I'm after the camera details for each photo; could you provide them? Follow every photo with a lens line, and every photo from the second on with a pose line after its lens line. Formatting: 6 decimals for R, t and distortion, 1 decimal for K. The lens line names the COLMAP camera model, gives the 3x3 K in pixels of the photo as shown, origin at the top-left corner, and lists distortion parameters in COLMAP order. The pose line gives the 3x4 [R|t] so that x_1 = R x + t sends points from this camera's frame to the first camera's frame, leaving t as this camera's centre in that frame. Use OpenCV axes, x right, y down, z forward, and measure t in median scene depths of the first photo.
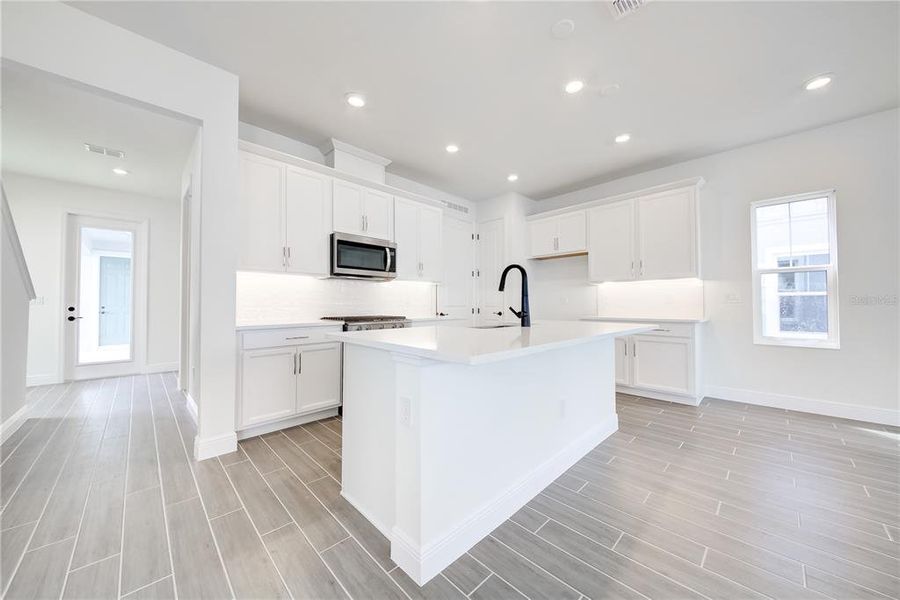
lens RADIAL K [[314.2, 0, 457.0], [0, 314.2, 299.8], [0, 0, 1]] dist [0.016485, -0.010407]
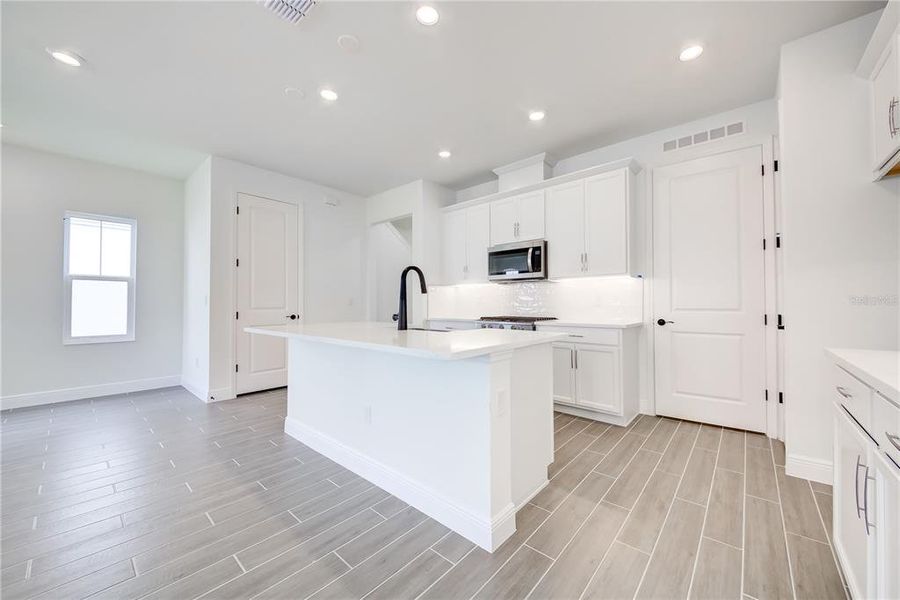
lens RADIAL K [[328.3, 0, 455.8], [0, 328.3, 299.6], [0, 0, 1]] dist [0.019169, -0.012258]
pose [[0.080911, -0.012413, -0.996644, 0.833378], [0.017958, 0.999778, -0.010994, 0.003360], [0.996560, -0.017008, 0.081116, 0.722214]]
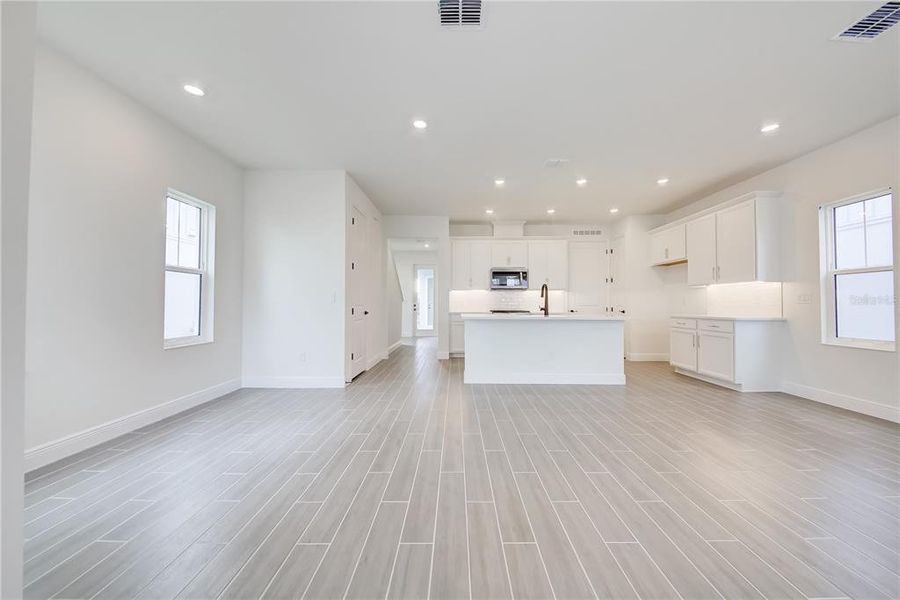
lens RADIAL K [[314.2, 0, 457.0], [0, 314.2, 299.8], [0, 0, 1]] dist [0.016485, -0.010407]
pose [[0.710081, -0.006191, -0.704092, 0.820912], [0.007723, 0.999970, -0.001004, -0.010921], [0.704077, -0.004725, 0.710108, -0.555927]]
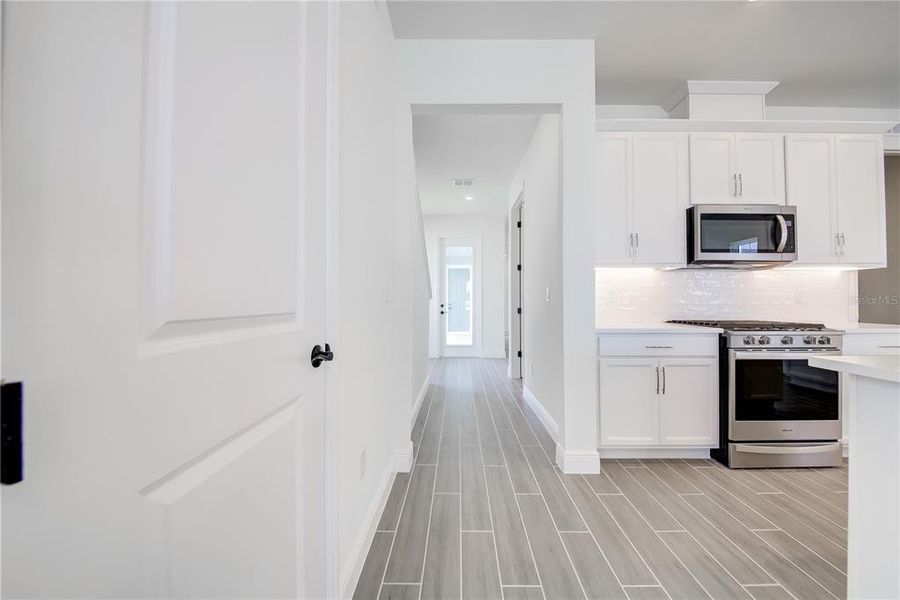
lens RADIAL K [[314.2, 0, 457.0], [0, 314.2, 299.8], [0, 0, 1]] dist [0.016485, -0.010407]
pose [[0.702951, -0.004093, -0.711227, -0.241768], [0.009464, 0.999949, 0.003599, -0.001739], [0.711176, -0.009261, 0.702953, 0.083765]]
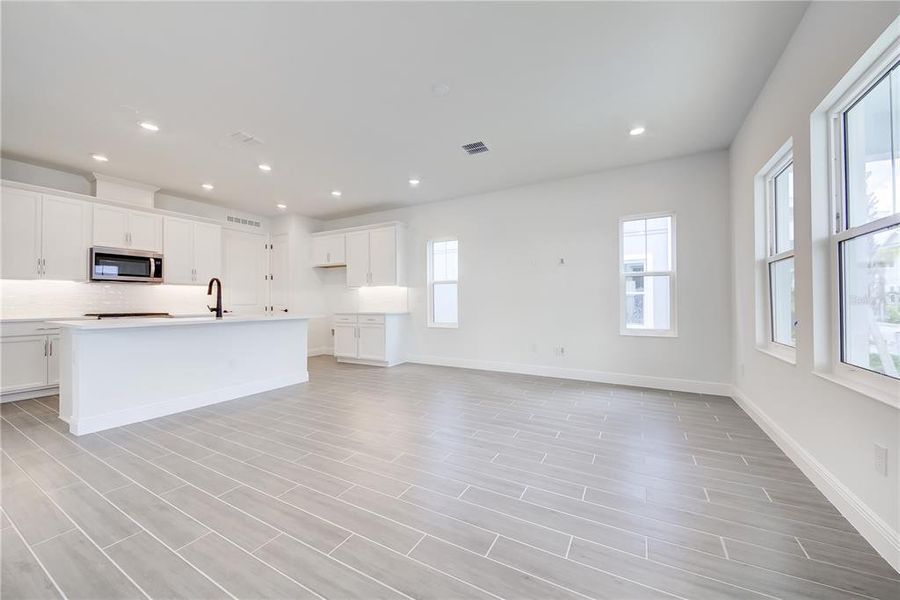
lens RADIAL K [[328.3, 0, 455.8], [0, 328.3, 299.6], [0, 0, 1]] dist [0.019169, -0.012258]
pose [[0.957964, 0.000752, 0.286887, 0.600444], [-0.002590, 0.999978, 0.006027, -0.012049], [-0.286876, -0.006517, 0.957945, -0.659666]]
